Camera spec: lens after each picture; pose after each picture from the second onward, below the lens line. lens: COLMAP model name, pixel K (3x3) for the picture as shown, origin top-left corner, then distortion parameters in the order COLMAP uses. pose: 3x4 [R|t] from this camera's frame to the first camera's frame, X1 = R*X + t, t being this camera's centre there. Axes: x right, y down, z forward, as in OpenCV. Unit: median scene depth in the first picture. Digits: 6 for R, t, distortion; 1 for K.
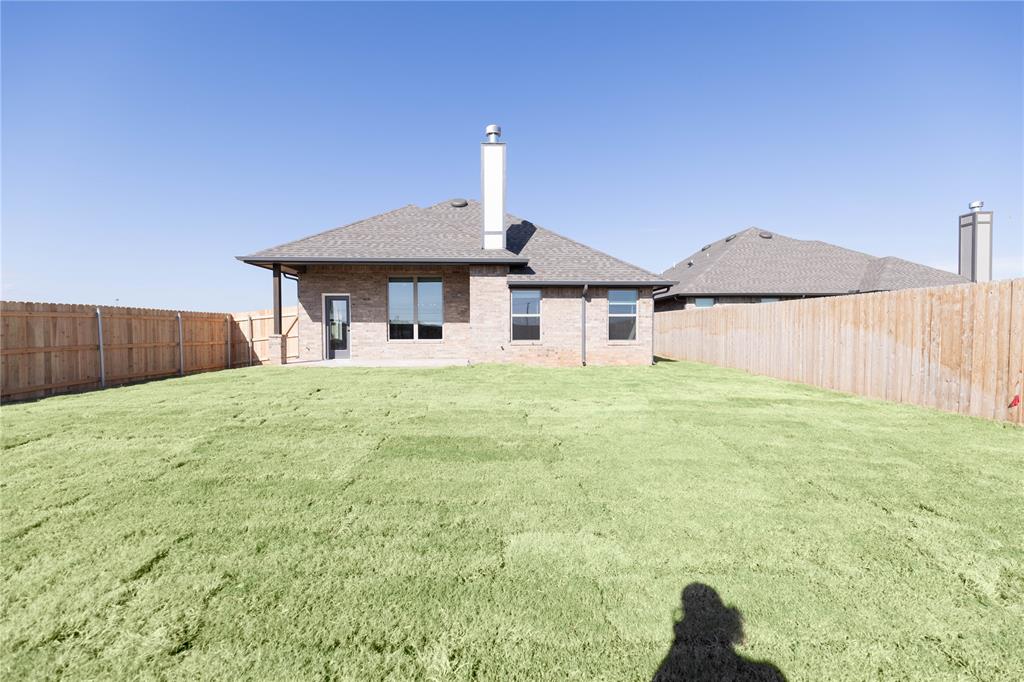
lens RADIAL K [[463.6, 0, 511.8], [0, 463.6, 350.4], [0, 0, 1]] dist [0.004133, 0.000245]
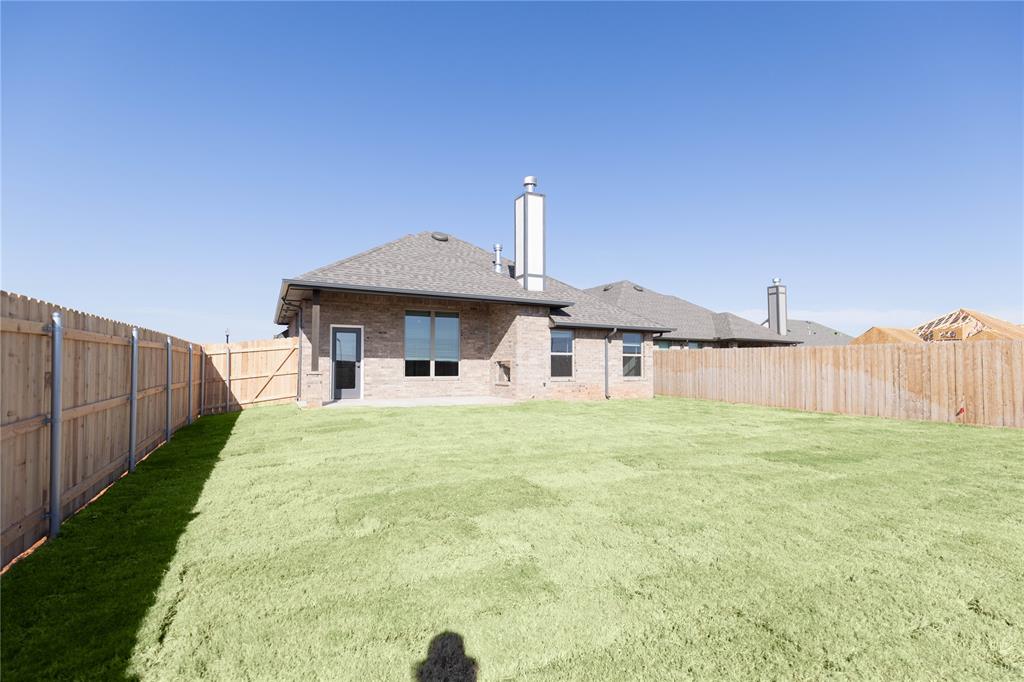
lens RADIAL K [[490.0, 0, 514.4], [0, 490.0, 351.7], [0, 0, 1]] dist [0.000819, -0.000110]
pose [[0.899147, 0.017659, 0.437290, -0.563187], [0.012805, 0.997696, -0.066619, -0.006116], [-0.437459, 0.065499, 0.896850, 0.027339]]
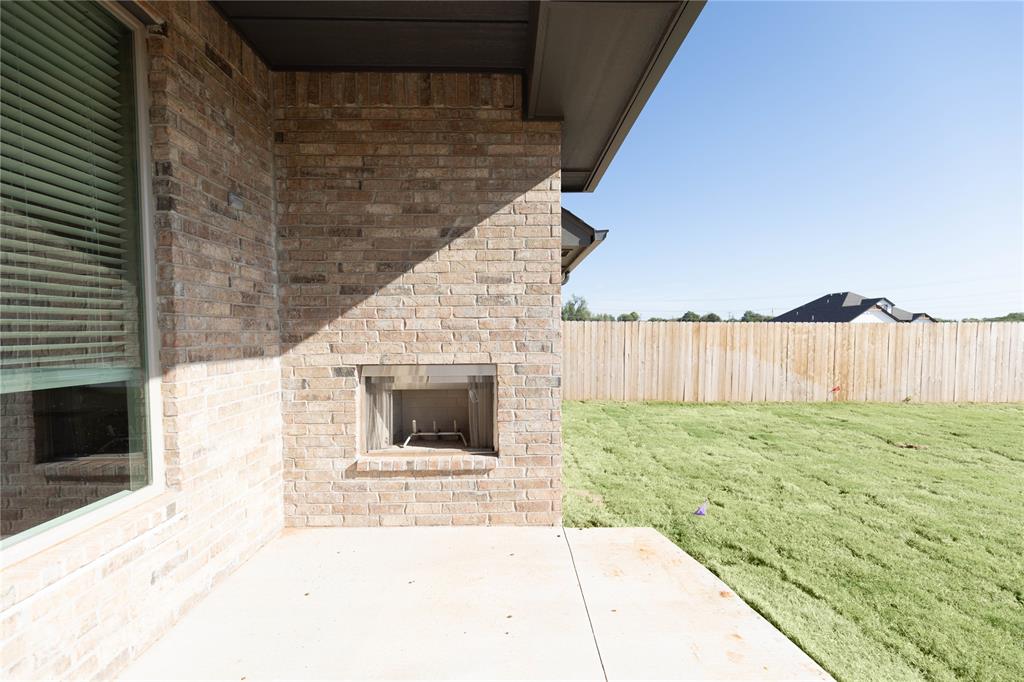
lens RADIAL K [[463.6, 0, 511.8], [0, 463.6, 350.4], [0, 0, 1]] dist [0.004133, 0.000245]
pose [[0.003311, -0.038404, 0.999257, -0.328559], [0.040800, 0.998435, 0.038238, -0.074787], [-0.999162, 0.040643, 0.004872, 1.012206]]
